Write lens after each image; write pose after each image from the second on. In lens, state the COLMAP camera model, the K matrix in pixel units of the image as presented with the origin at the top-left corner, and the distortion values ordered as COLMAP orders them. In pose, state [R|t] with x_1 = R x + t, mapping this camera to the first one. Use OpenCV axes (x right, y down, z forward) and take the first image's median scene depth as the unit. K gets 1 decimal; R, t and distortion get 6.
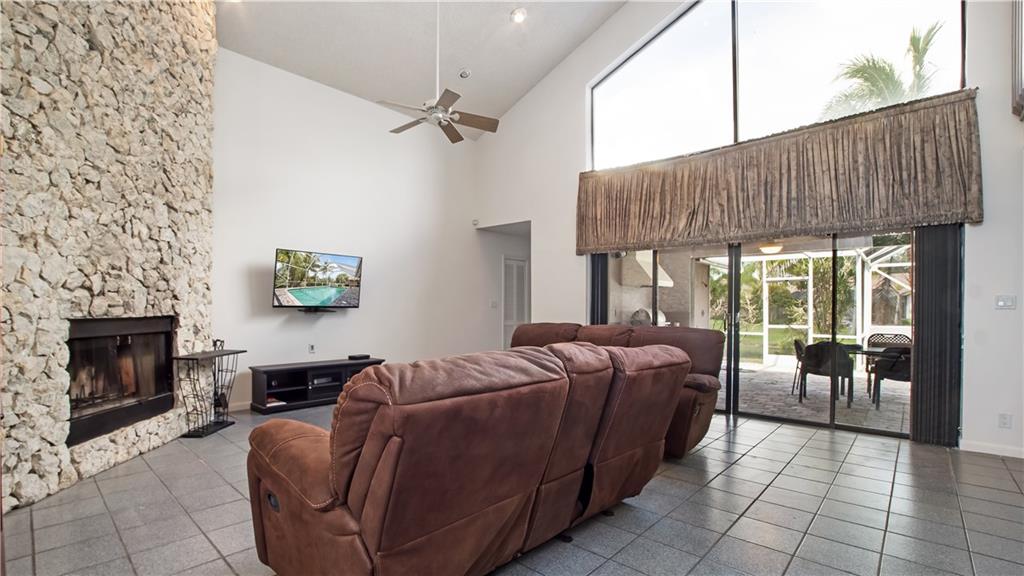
lens RADIAL K [[461.0, 0, 499.7], [0, 461.0, 308.9], [0, 0, 1]] dist [-0.018562, 0.000260]
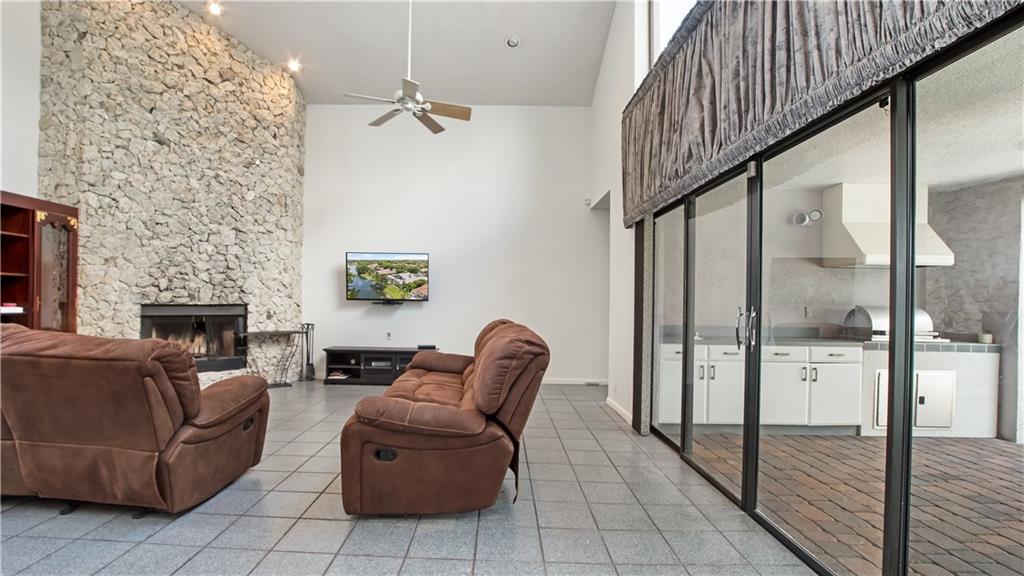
lens RADIAL K [[467.0, 0, 493.2], [0, 467.0, 298.9], [0, 0, 1]] dist [-0.023659, 0.001151]
pose [[0.669499, -0.002008, -0.742810, 1.003129], [-0.009531, 0.999891, -0.011293, 0.007542], [0.742752, 0.014641, 0.669407, 0.643443]]
